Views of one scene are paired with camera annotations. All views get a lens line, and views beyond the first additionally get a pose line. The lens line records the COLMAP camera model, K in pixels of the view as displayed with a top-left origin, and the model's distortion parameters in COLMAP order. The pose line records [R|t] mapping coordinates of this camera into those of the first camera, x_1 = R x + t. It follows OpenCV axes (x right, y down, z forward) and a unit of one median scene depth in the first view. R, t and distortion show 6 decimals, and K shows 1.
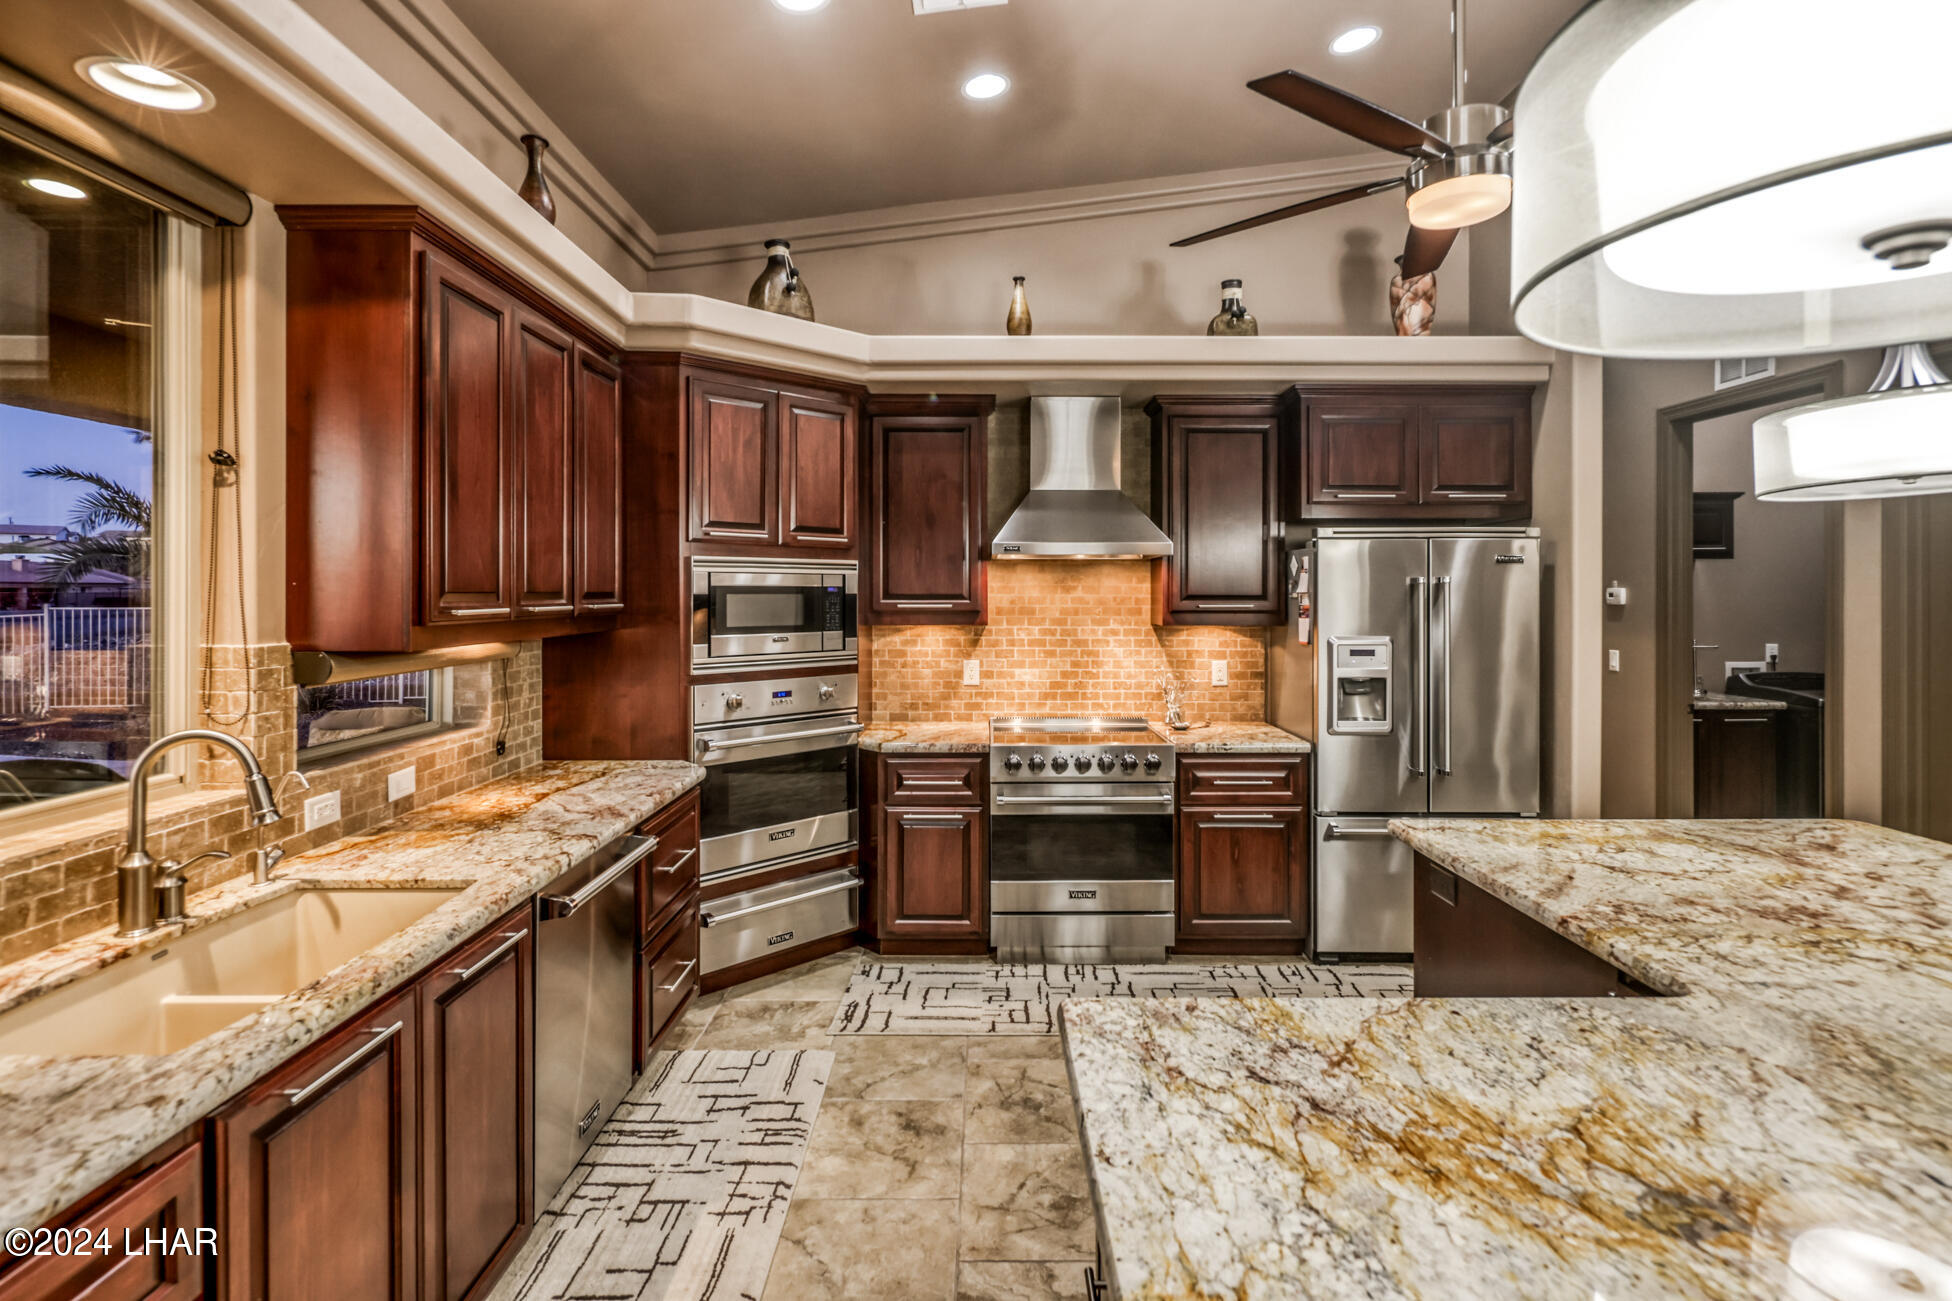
lens RADIAL K [[940.4, 0, 992.7], [0, 940.4, 587.7], [0, 0, 1]] dist [0.007434, -0.005103]
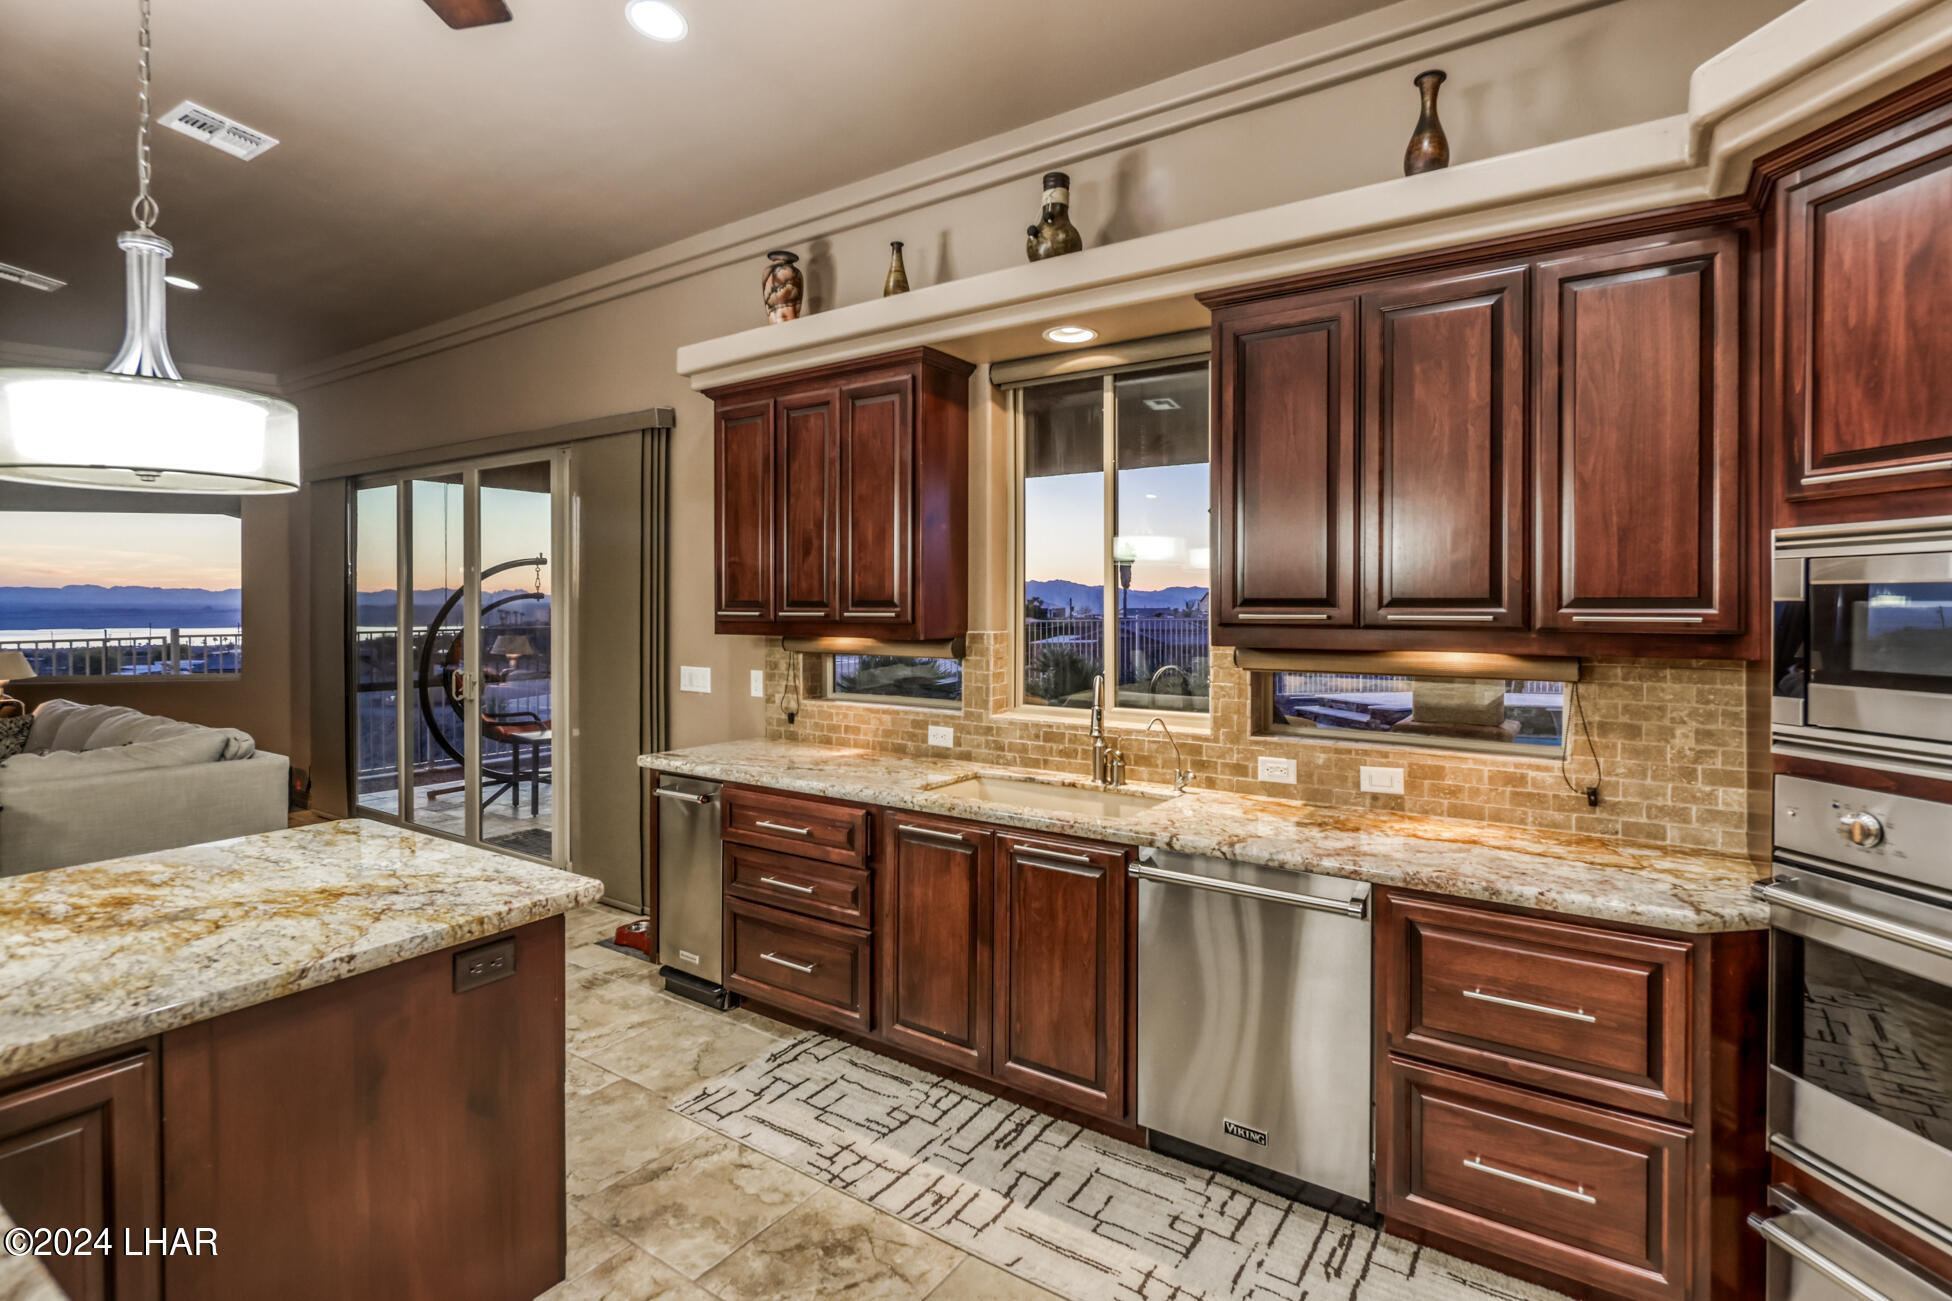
lens RADIAL K [[940.4, 0, 988.7], [0, 940.4, 610.5], [0, 0, 1]] dist [0.007434, -0.005103]
pose [[-0.568565, 0.005698, -0.822618, 0.339334], [0.002621, 0.999983, 0.005116, 0.007497], [0.822634, 0.000753, -0.568571, 0.853747]]
